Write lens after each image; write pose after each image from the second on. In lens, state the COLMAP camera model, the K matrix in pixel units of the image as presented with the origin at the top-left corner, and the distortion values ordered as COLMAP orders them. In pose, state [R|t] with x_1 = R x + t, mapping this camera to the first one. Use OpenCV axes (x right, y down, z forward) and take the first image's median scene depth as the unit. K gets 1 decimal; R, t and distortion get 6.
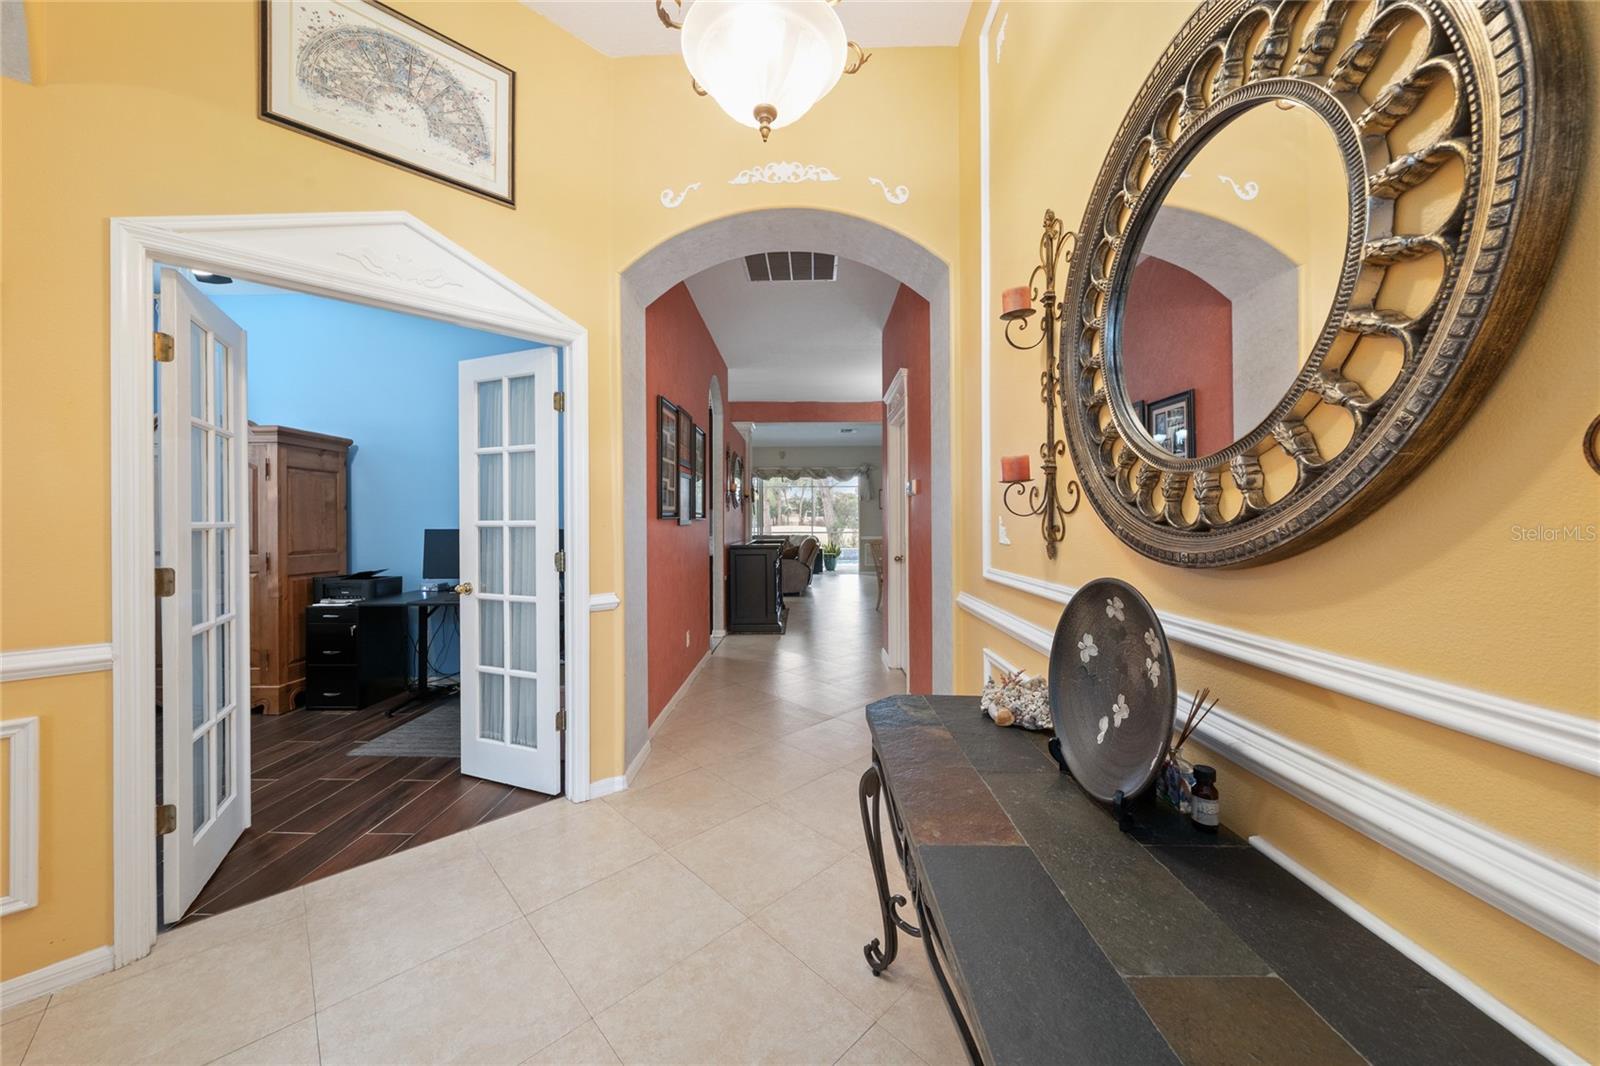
lens RADIAL K [[552.7, 0, 787.6], [0, 552.7, 513.5], [0, 0, 1]] dist [-0.000889, -0.000214]
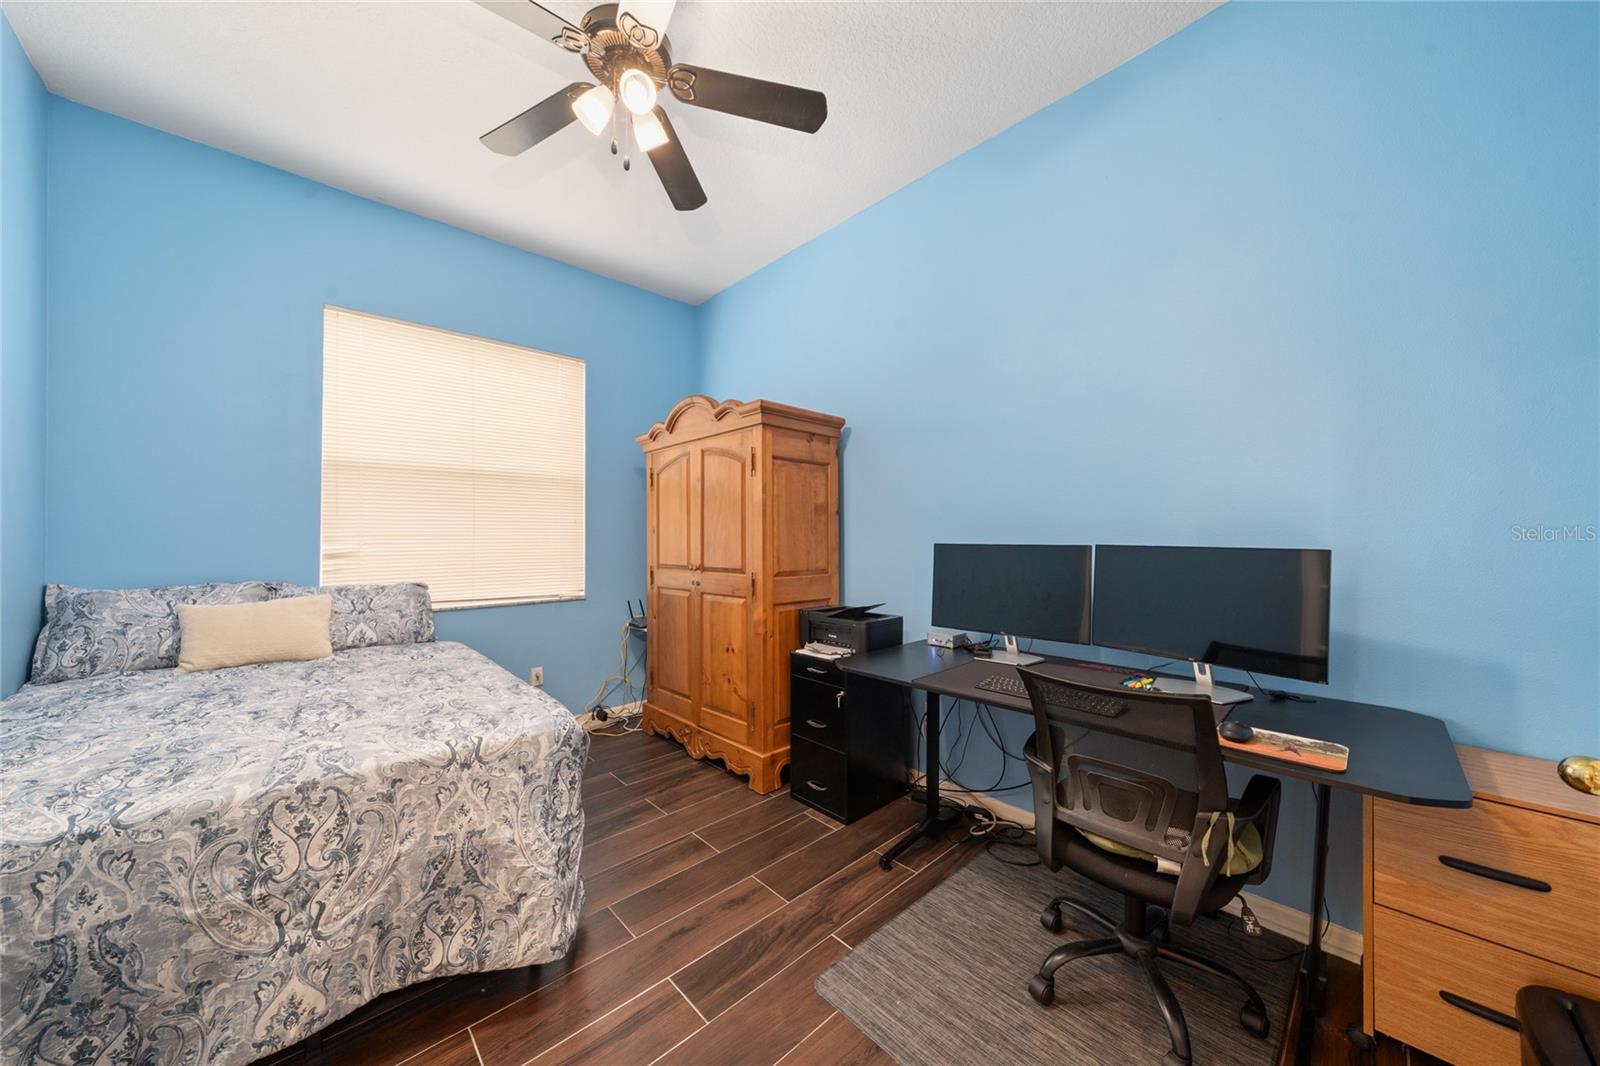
lens RADIAL K [[552.7, 0, 804.2], [0, 552.7, 534.2], [0, 0, 1]] dist [-0.000889, -0.000214]
pose [[0.707923, 0.004841, -0.706273, -0.348599], [0.006057, 0.999898, 0.012925, 0.009155], [0.706263, -0.013428, 0.707822, 0.497796]]
